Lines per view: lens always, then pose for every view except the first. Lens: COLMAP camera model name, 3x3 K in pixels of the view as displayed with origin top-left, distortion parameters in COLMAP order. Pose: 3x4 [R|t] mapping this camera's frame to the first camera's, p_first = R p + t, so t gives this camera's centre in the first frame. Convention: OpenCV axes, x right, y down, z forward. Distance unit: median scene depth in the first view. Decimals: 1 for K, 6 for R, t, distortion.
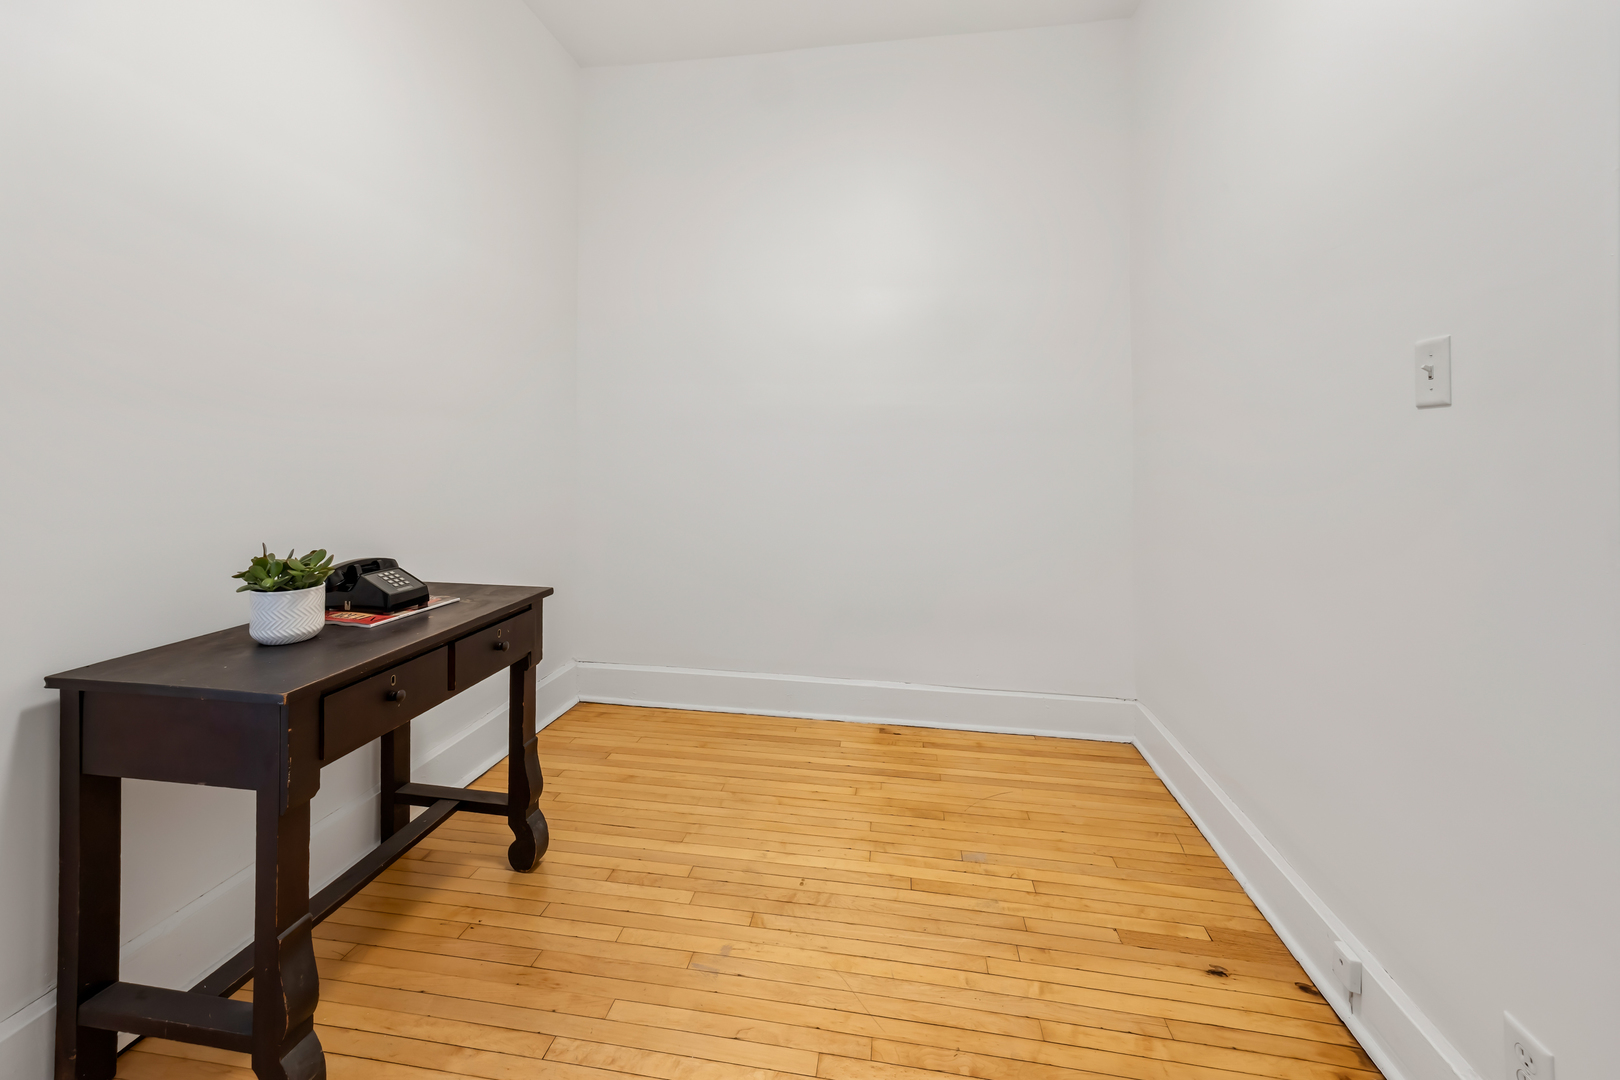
lens RADIAL K [[637.5, 0, 805.5], [0, 637.5, 537.0], [0, 0, 1]] dist [0.002880, -0.000612]
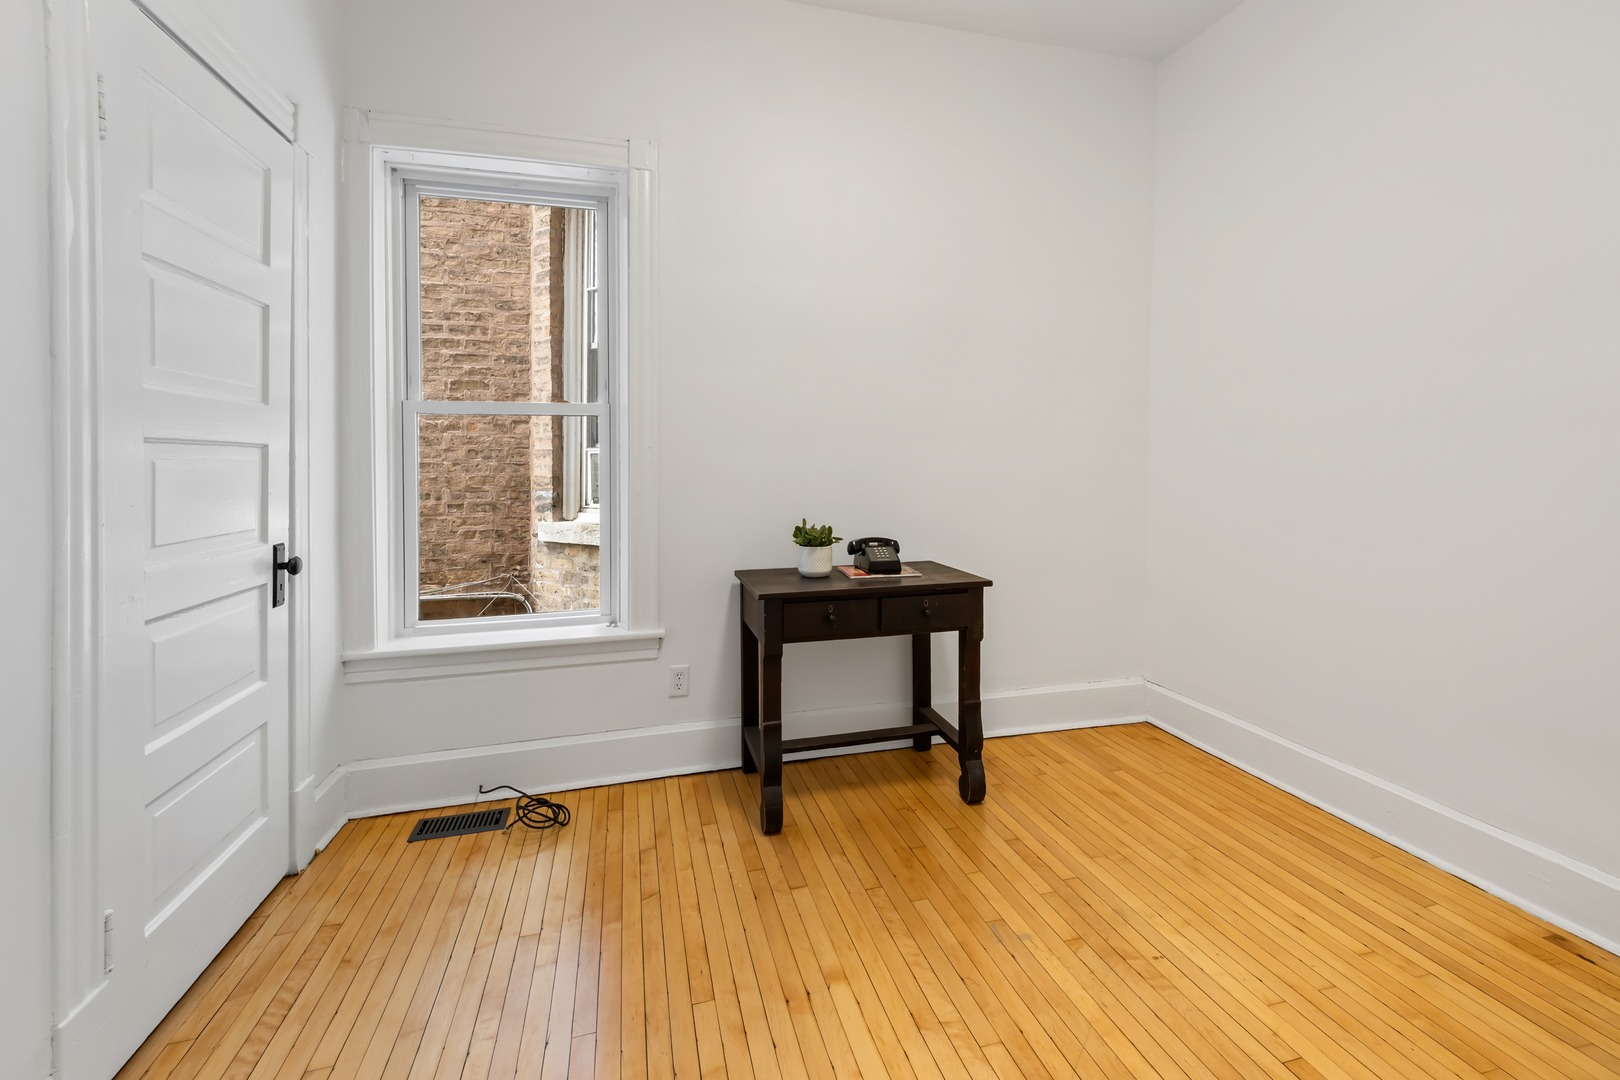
lens RADIAL K [[637.5, 0, 801.1], [0, 637.5, 541.9], [0, 0, 1]] dist [0.002880, -0.000612]
pose [[0.420258, 0.104674, -0.901347, 0.503247], [-0.121963, 0.990827, 0.058199, -0.018895], [0.899171, 0.085473, 0.429169, 0.123495]]
